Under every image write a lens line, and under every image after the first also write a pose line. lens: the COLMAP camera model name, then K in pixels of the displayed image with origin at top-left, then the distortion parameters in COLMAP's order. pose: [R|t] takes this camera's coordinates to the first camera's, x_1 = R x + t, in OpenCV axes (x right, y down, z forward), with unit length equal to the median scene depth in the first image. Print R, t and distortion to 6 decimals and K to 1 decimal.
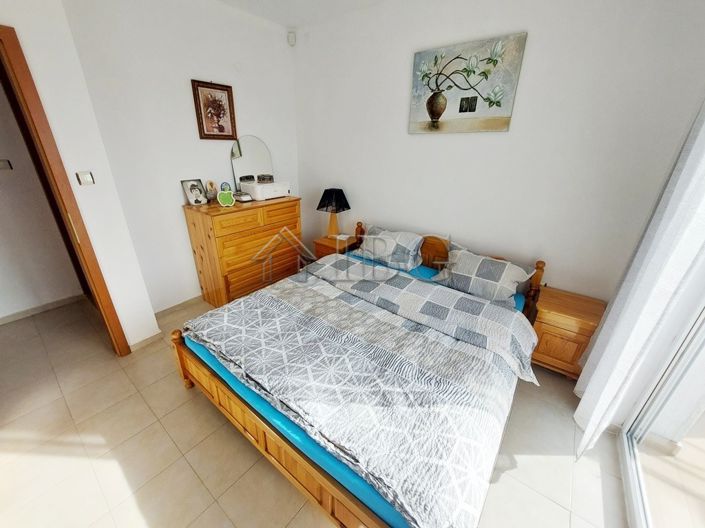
lens RADIAL K [[282.2, 0, 345.4], [0, 282.2, 264.1], [0, 0, 1]] dist [-0.017548, 0.000013]
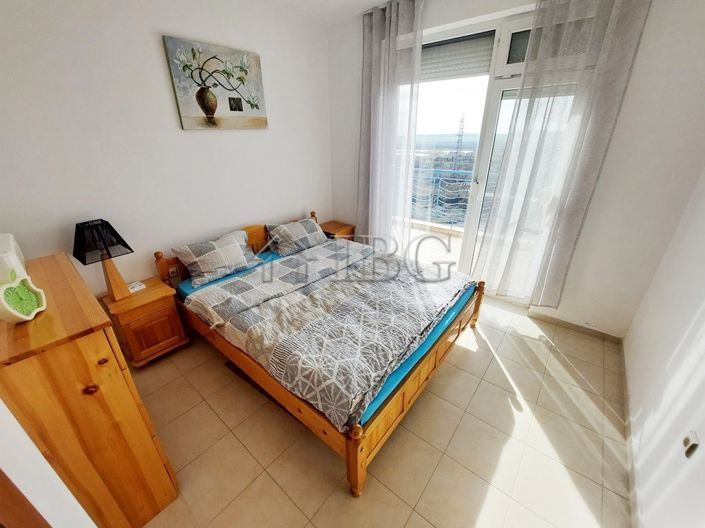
lens RADIAL K [[282.2, 0, 346.4], [0, 282.2, 263.4], [0, 0, 1]] dist [-0.017548, 0.000013]
pose [[0.029944, -0.416313, 0.908728, -0.856100], [0.410419, 0.834084, 0.368592, -0.273602], [-0.911405, 0.361922, 0.195838, 0.616629]]
